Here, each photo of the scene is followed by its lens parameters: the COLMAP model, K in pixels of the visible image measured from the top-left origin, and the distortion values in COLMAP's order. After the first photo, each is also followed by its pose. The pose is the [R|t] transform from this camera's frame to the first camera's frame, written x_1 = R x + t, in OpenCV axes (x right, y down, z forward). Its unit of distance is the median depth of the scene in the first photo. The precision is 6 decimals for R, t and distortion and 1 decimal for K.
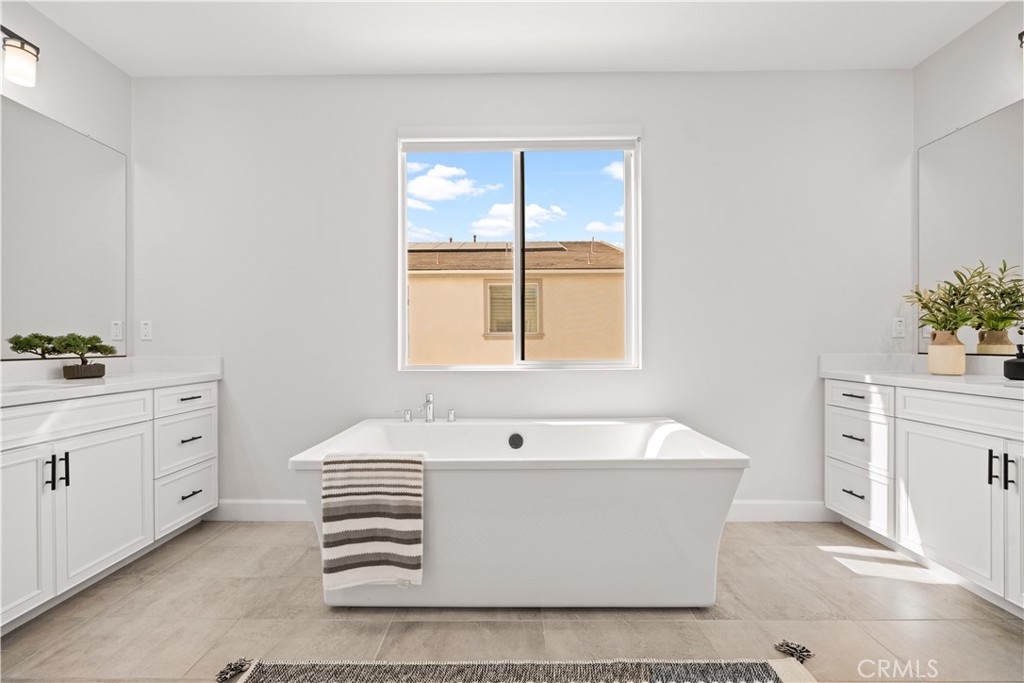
lens RADIAL K [[416.9, 0, 507.0], [0, 416.9, 346.2], [0, 0, 1]] dist [0.000890, -0.000753]
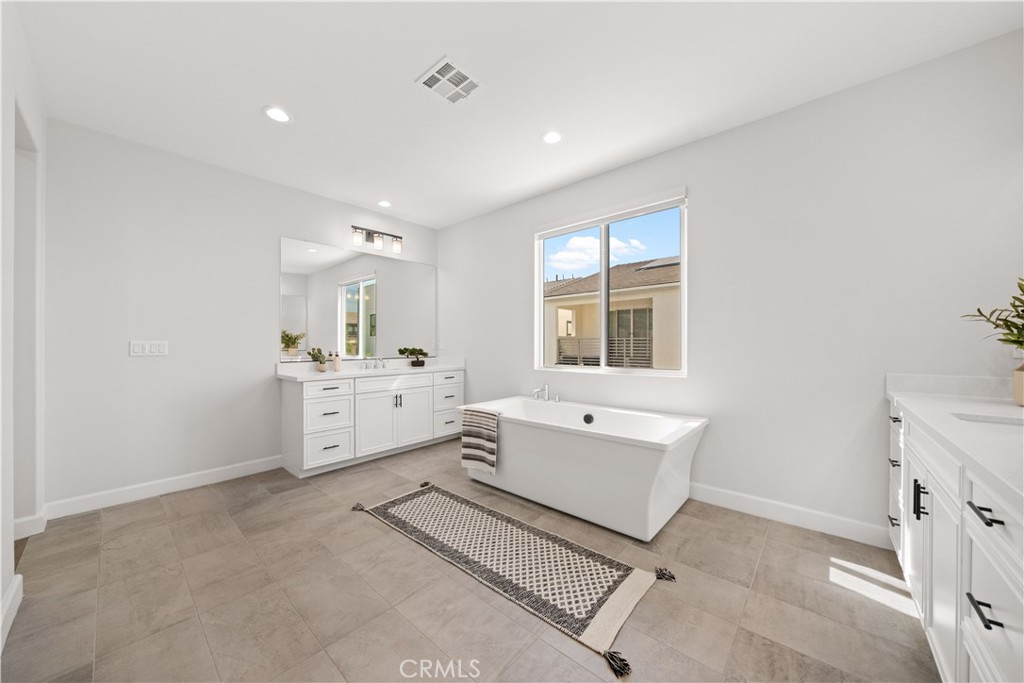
lens RADIAL K [[357.3, 0, 519.3], [0, 357.3, 346.3], [0, 0, 1]] dist [-0.003236, -0.000279]
pose [[0.764703, 0.007490, -0.644340, 0.787412], [-0.004803, 0.999971, 0.005923, -0.054627], [0.644365, -0.001435, 0.764716, -0.202300]]
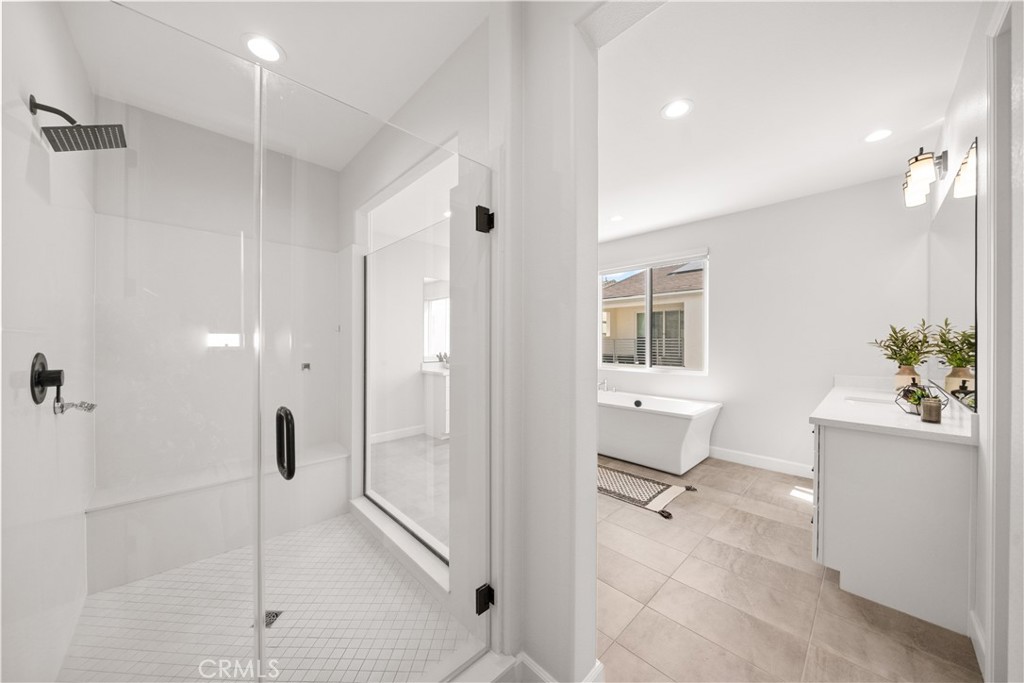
lens RADIAL K [[357.3, 0, 513.8], [0, 357.3, 341.8], [0, 0, 1]] dist [-0.003236, -0.000279]
pose [[0.705726, 0.010284, -0.708410, 1.051855], [-0.007895, 0.999947, 0.006652, -0.127191], [0.708441, 0.000898, 0.705770, -0.947724]]
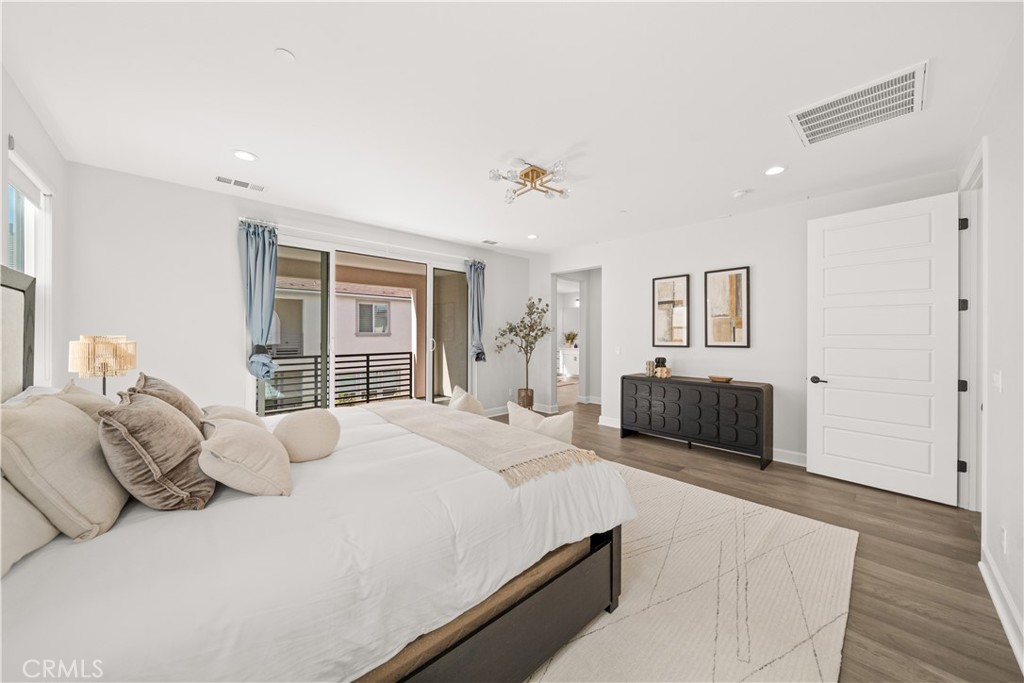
lens RADIAL K [[357.3, 0, 505.8], [0, 357.3, 337.2], [0, 0, 1]] dist [-0.003236, -0.000279]
pose [[0.721591, 0.001924, 0.692317, -3.669228], [-0.001457, 0.999998, -0.001260, -0.085657], [-0.692319, -0.000099, 0.721592, -2.460621]]
